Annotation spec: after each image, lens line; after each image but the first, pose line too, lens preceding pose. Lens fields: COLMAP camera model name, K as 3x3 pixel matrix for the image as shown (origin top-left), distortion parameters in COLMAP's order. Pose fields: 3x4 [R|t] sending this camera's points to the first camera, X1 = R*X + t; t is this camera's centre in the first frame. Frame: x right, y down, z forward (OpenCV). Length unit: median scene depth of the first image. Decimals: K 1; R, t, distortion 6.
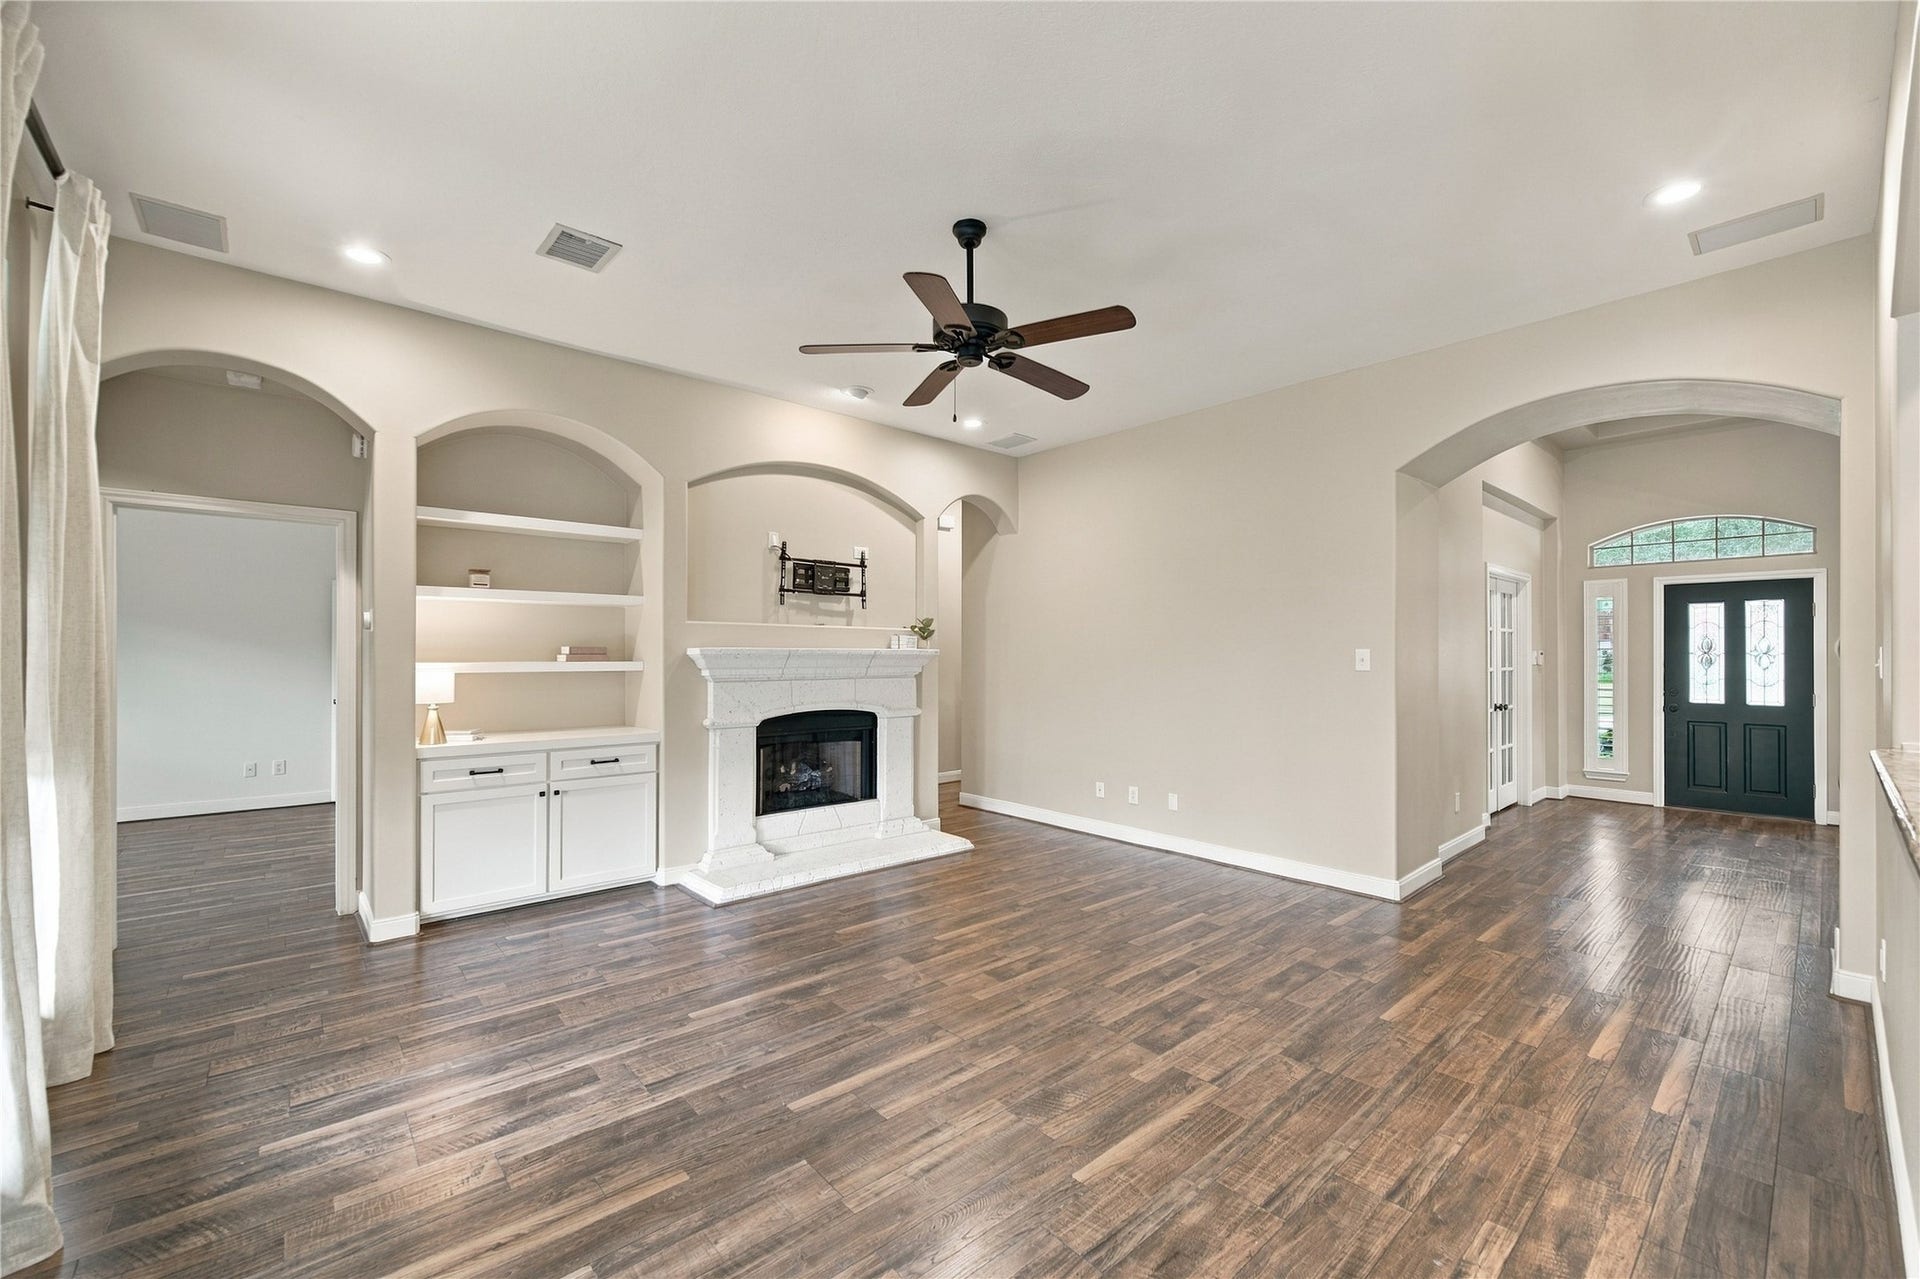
lens RADIAL K [[773.9, 0, 955.5], [0, 773.9, 650.2], [0, 0, 1]] dist [-0.001226, -0.000241]
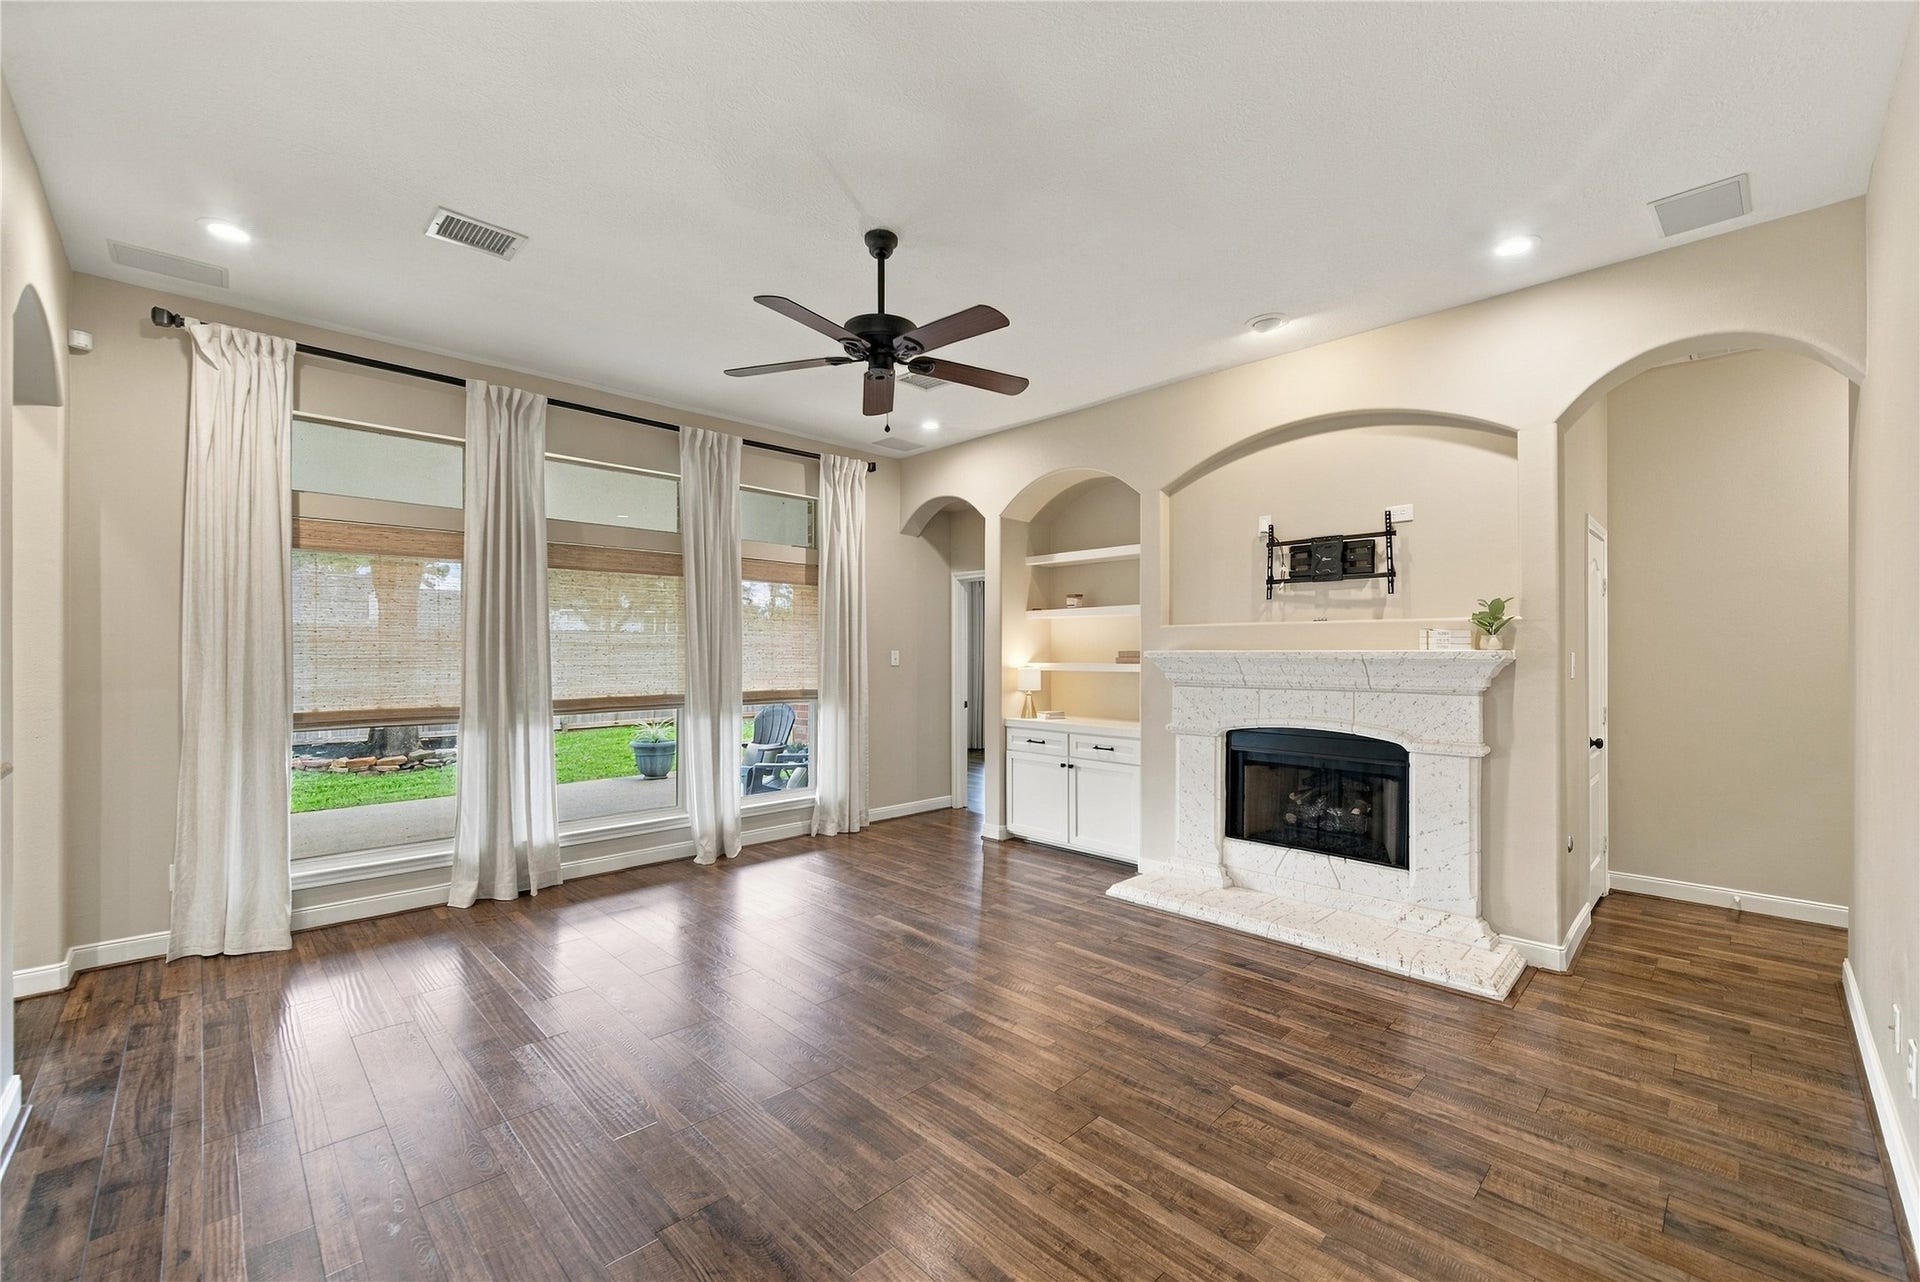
lens RADIAL K [[773.9, 0, 955.5], [0, 773.9, 651.7], [0, 0, 1]] dist [-0.001226, -0.000241]
pose [[0.050557, -0.006184, -0.998702, 0.885078], [0.003650, 0.999975, -0.006008, 0.003436], [0.998715, -0.003342, 0.050578, 0.891459]]
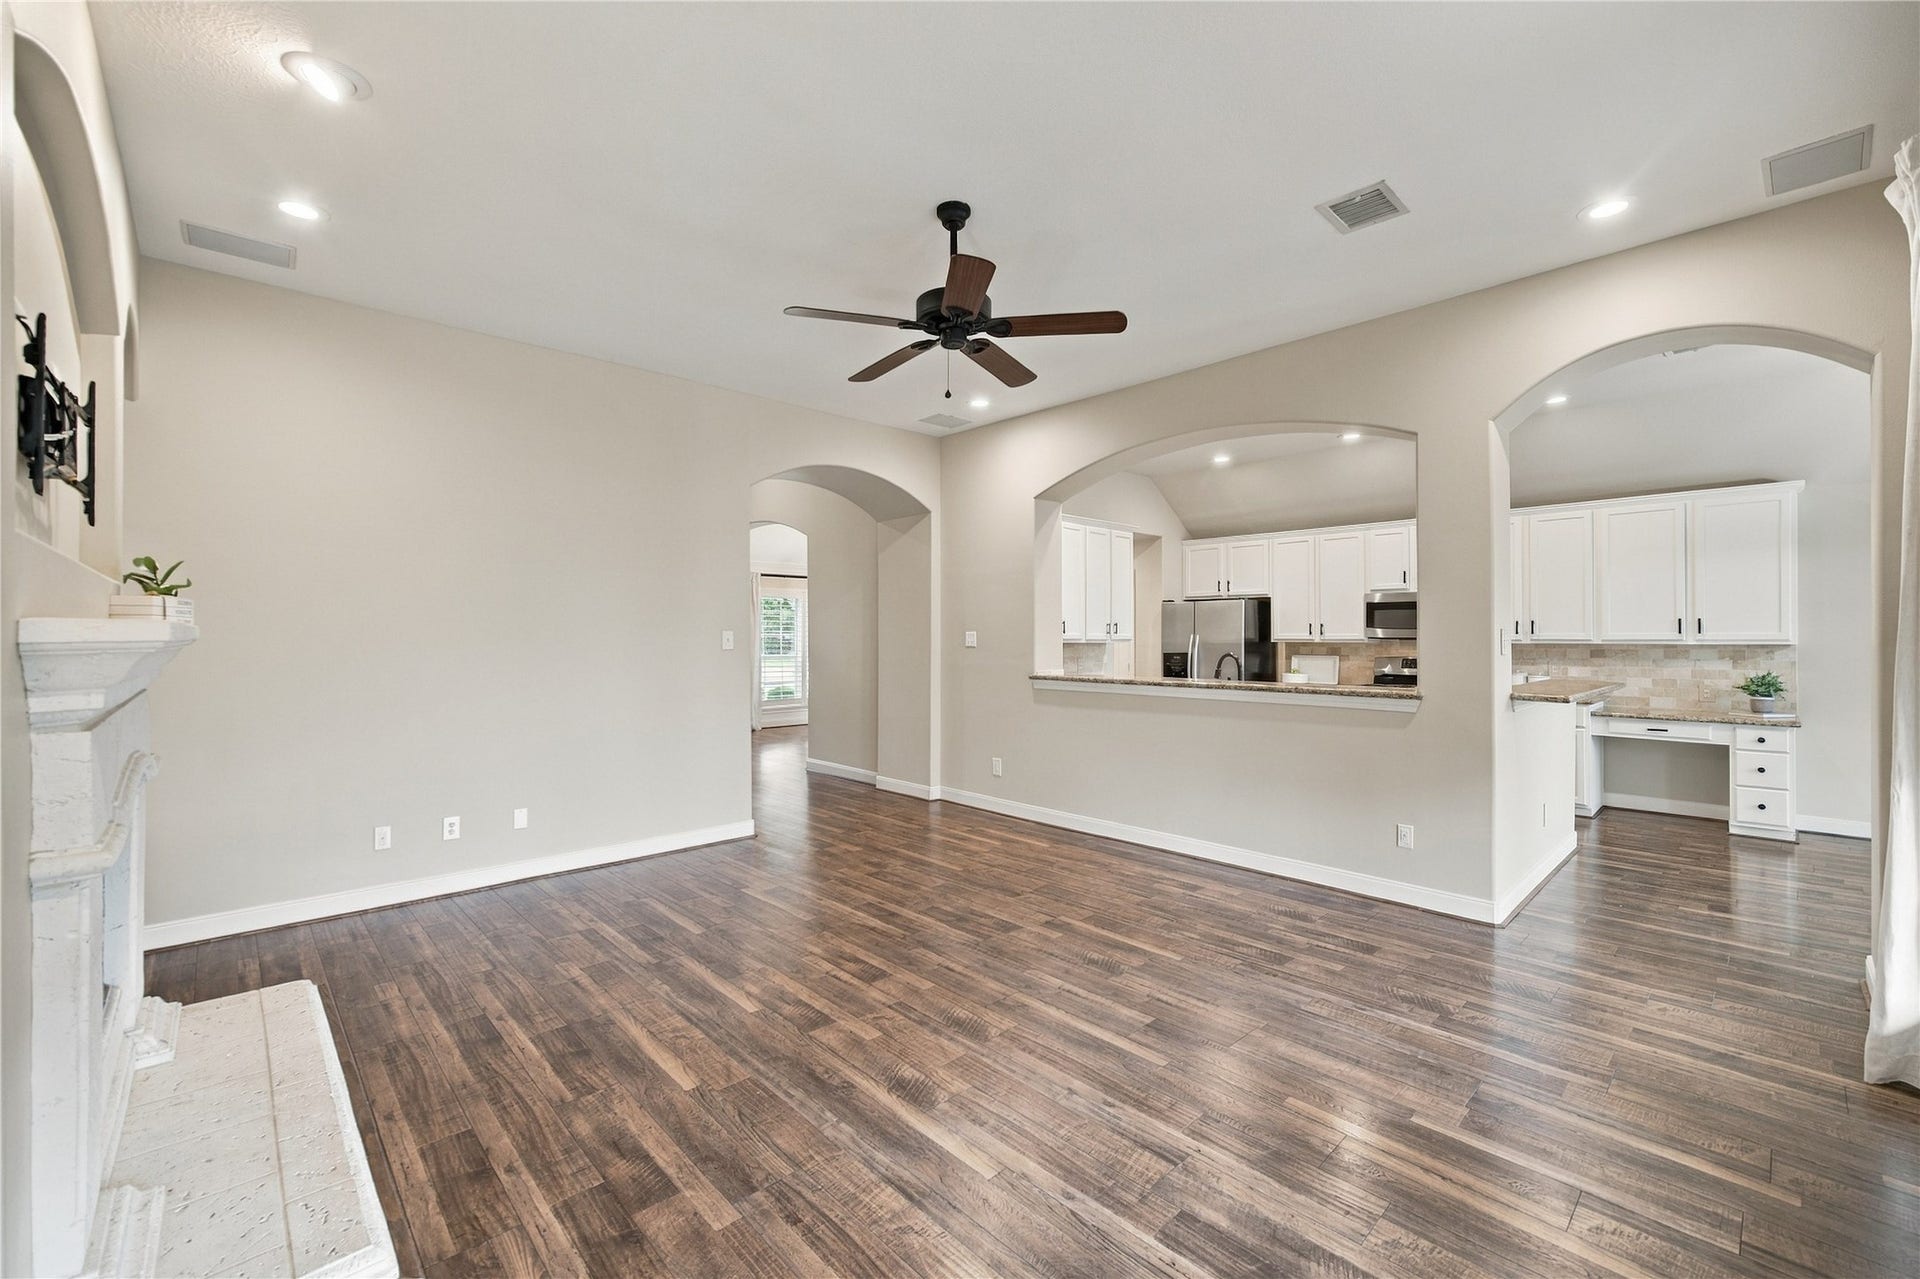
lens RADIAL K [[789.4, 0, 955.9], [0, 789.4, 633.1], [0, 0, 1]] dist [-0.000579, -0.000188]
pose [[-0.032884, 0.001104, 0.999459, -0.855344], [-0.005622, 0.999983, -0.001290, 0.001364], [-0.999443, -0.005661, -0.032877, 0.879343]]
